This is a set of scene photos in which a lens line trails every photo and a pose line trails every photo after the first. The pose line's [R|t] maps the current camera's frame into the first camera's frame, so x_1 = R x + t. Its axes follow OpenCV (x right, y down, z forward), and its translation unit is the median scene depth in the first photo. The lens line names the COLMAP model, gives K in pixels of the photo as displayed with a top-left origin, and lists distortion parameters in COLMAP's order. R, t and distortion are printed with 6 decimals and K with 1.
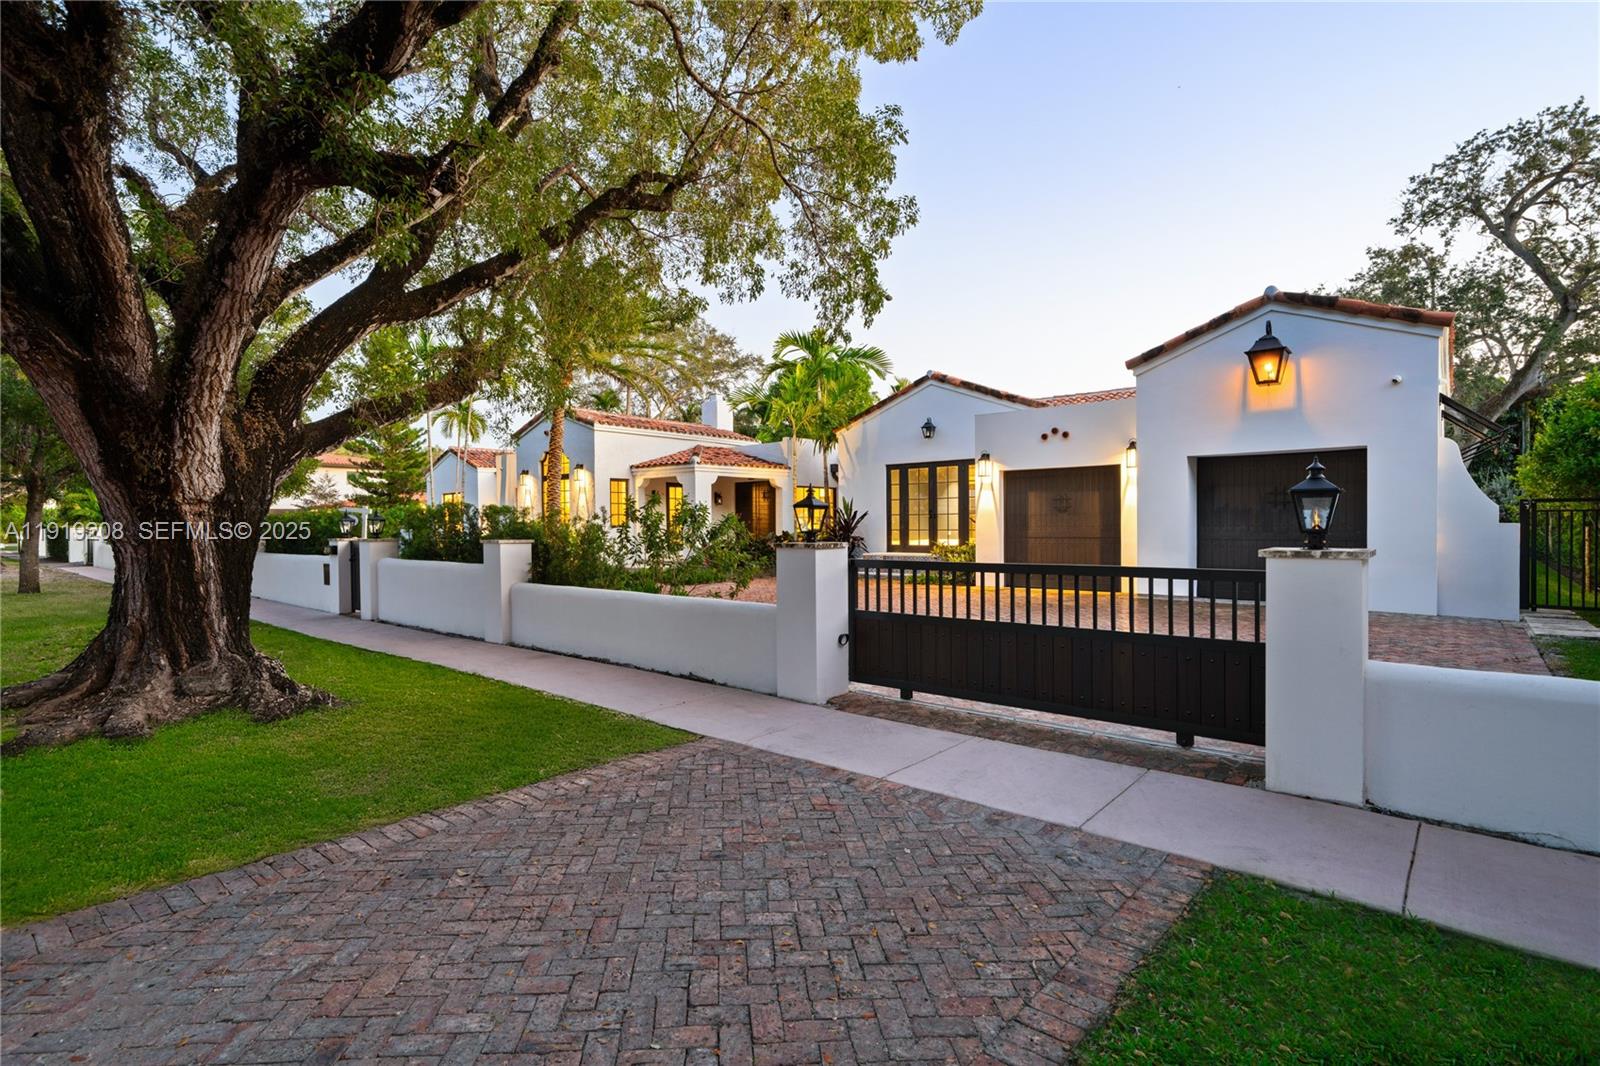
lens RADIAL K [[771.3, 0, 800.0], [0, 771.3, 533.0], [0, 0, 1]] dist [0.000070, 0.000020]
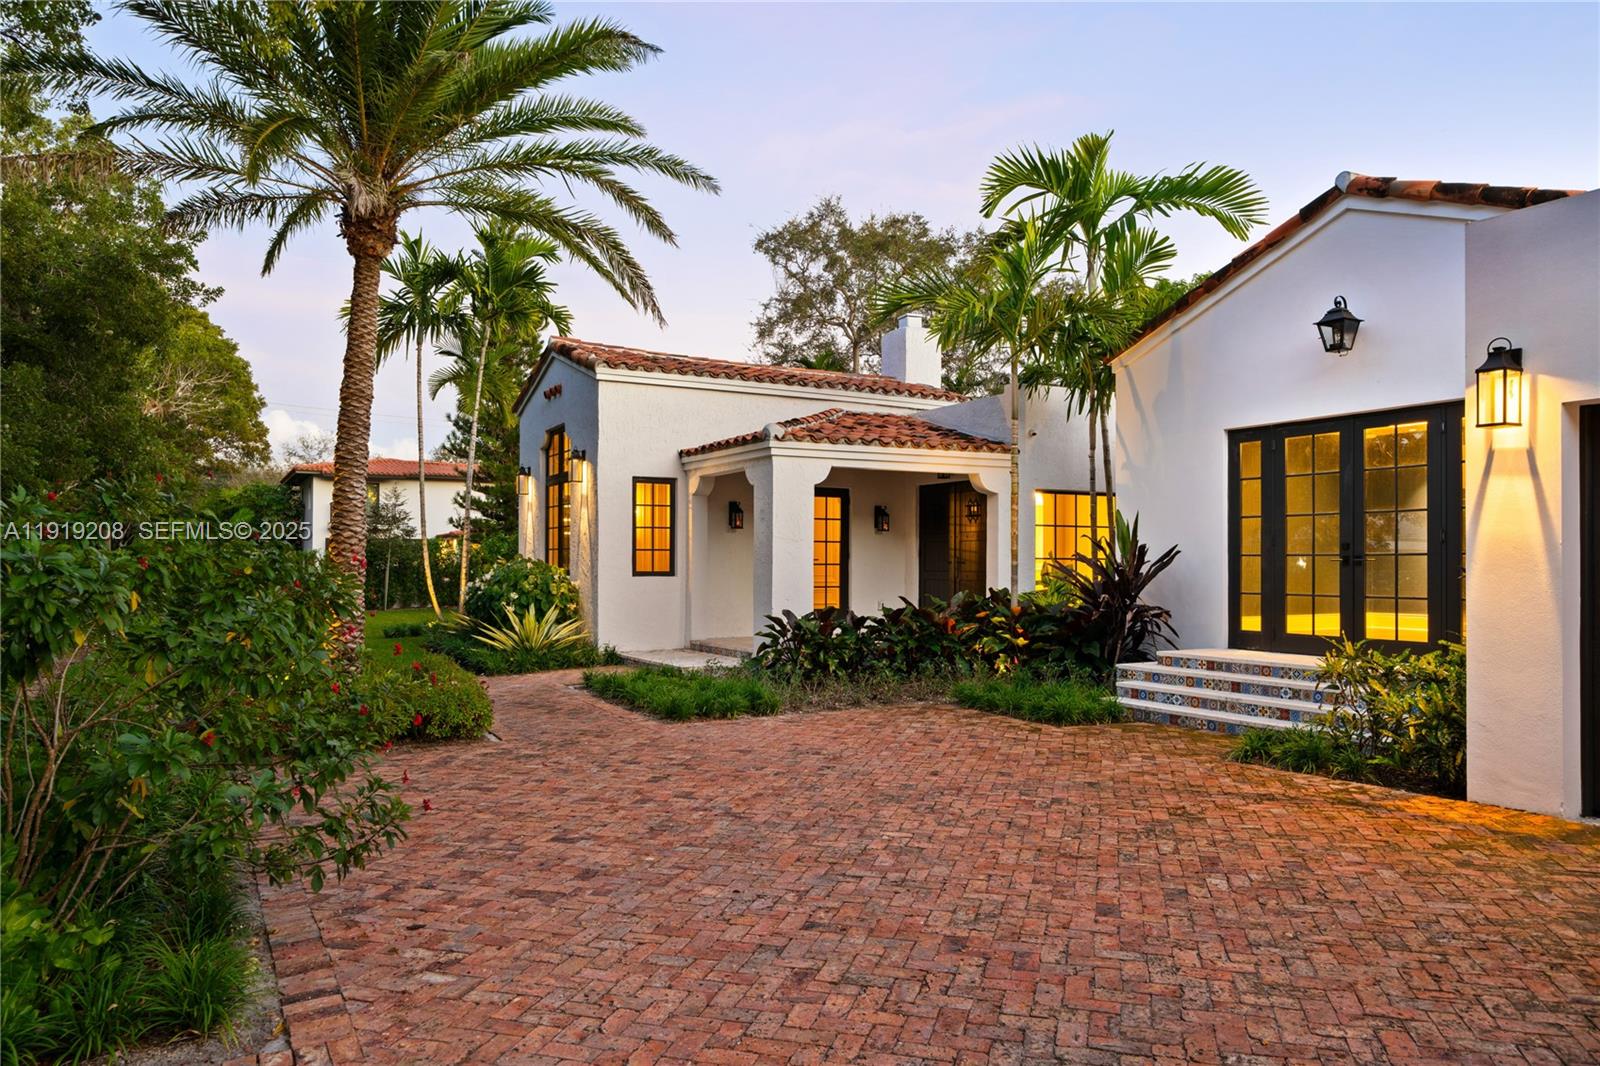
lens RADIAL K [[1087.7, 0, 796.7], [0, 1087.7, 555.2], [0, 0, 1]] dist [0.033238, -0.001170]
pose [[0.937815, 0.006674, -0.347071, 0.099172], [-0.012662, 0.999808, -0.014988, -0.011321], [0.346904, 0.018450, 0.937719, 0.381893]]
